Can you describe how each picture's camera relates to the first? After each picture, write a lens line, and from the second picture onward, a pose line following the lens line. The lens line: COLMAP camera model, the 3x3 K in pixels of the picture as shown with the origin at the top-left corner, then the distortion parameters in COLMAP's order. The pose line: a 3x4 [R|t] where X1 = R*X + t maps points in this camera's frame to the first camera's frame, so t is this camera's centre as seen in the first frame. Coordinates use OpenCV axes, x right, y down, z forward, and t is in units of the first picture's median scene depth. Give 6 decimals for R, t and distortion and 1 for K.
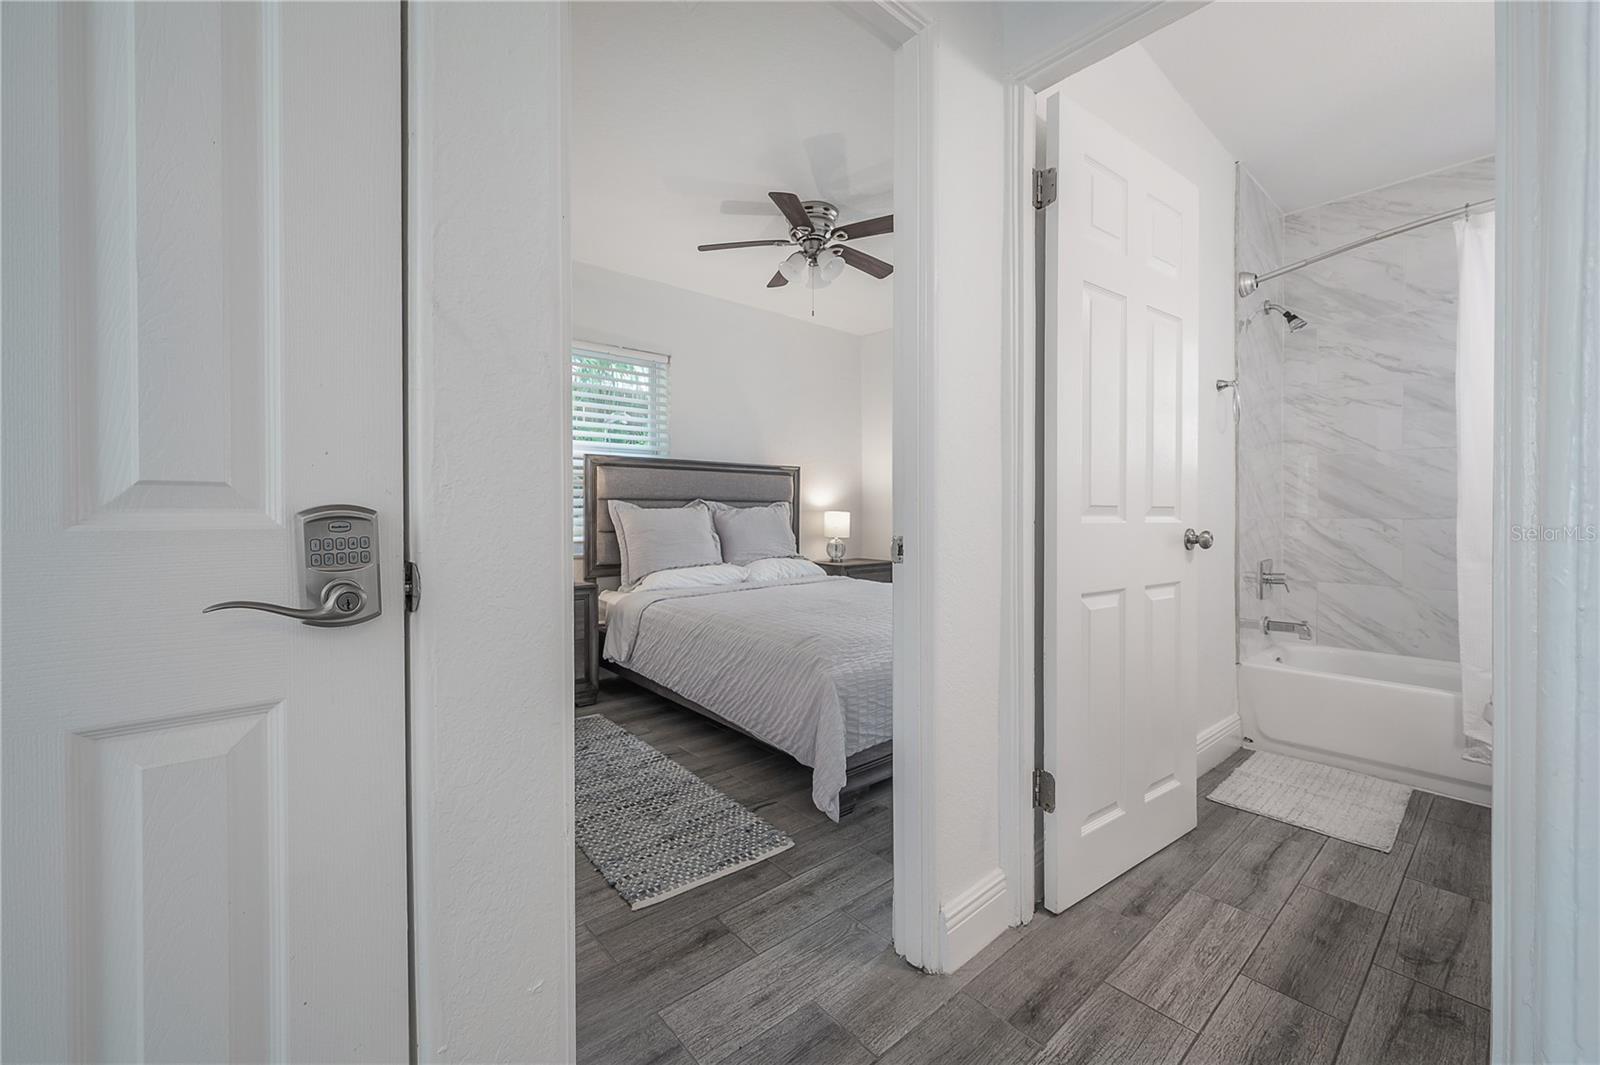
lens RADIAL K [[643.5, 0, 808.0], [0, 643.5, 531.4], [0, 0, 1]] dist [0.004056, 0.000199]
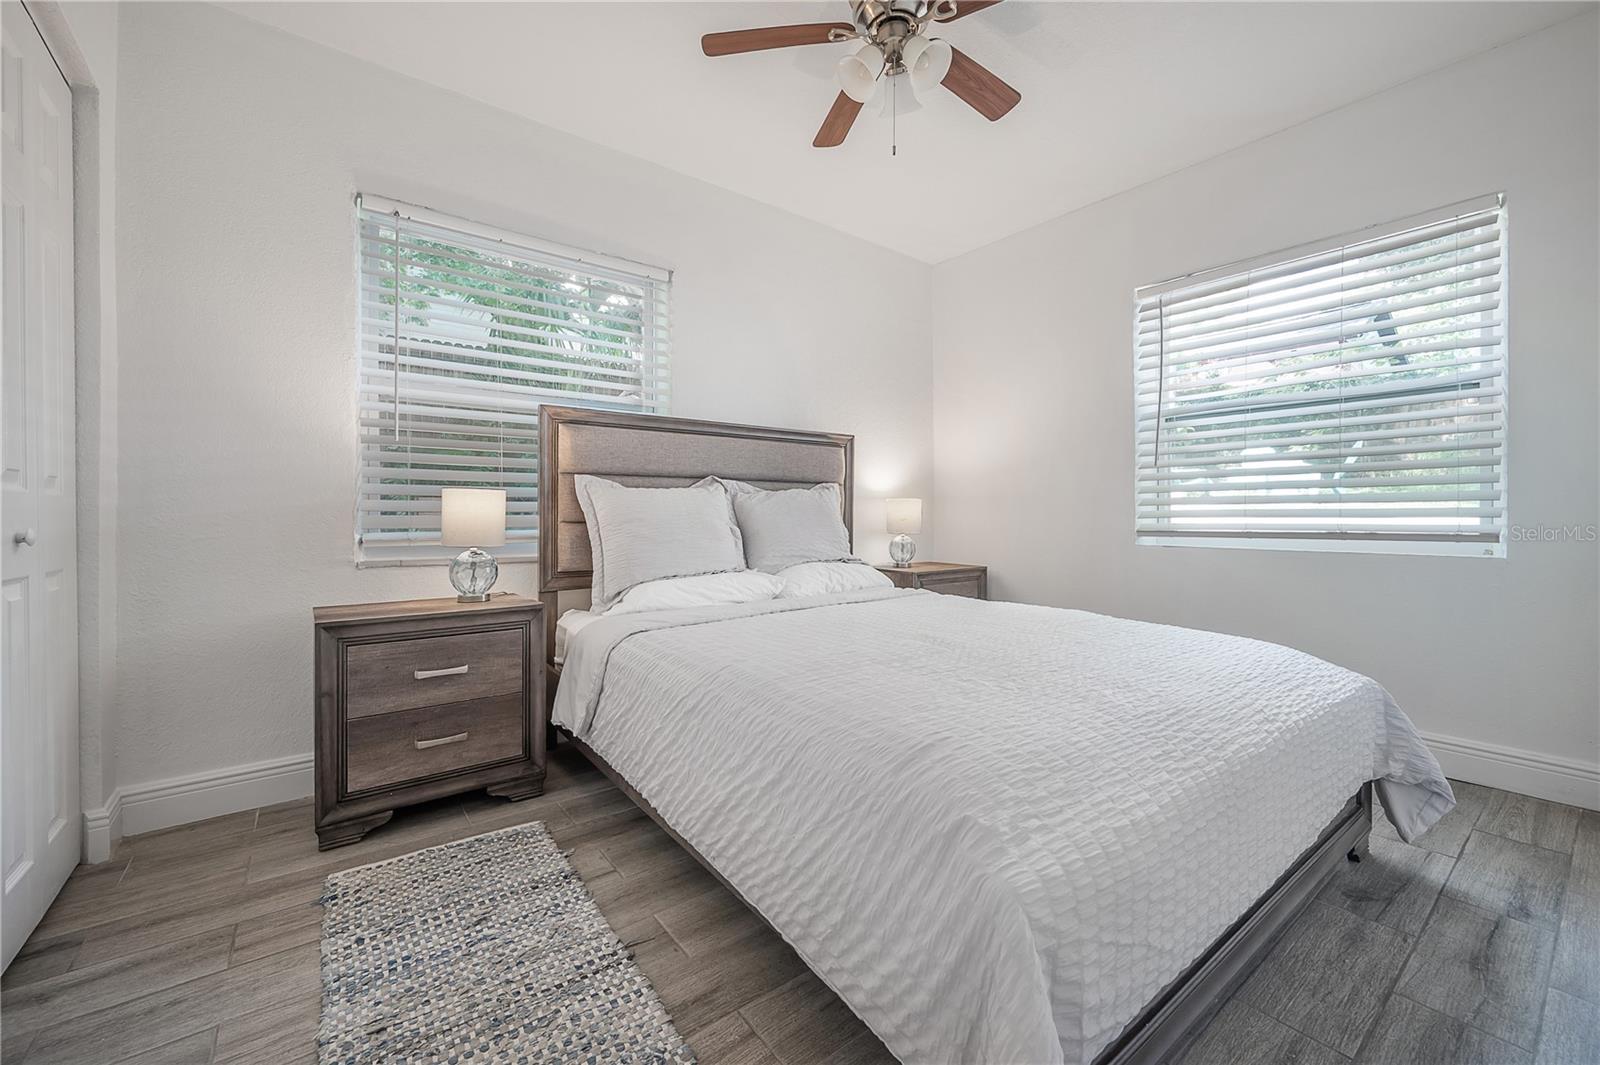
lens RADIAL K [[646.5, 0, 795.4], [0, 646.5, 522.0], [0, 0, 1]] dist [-0.014285, -0.000448]
pose [[0.997638, 0.000926, -0.068691, -0.035595], [-0.001936, 0.999891, -0.014637, 0.009809], [0.068670, 0.014735, 0.997531, 0.343497]]
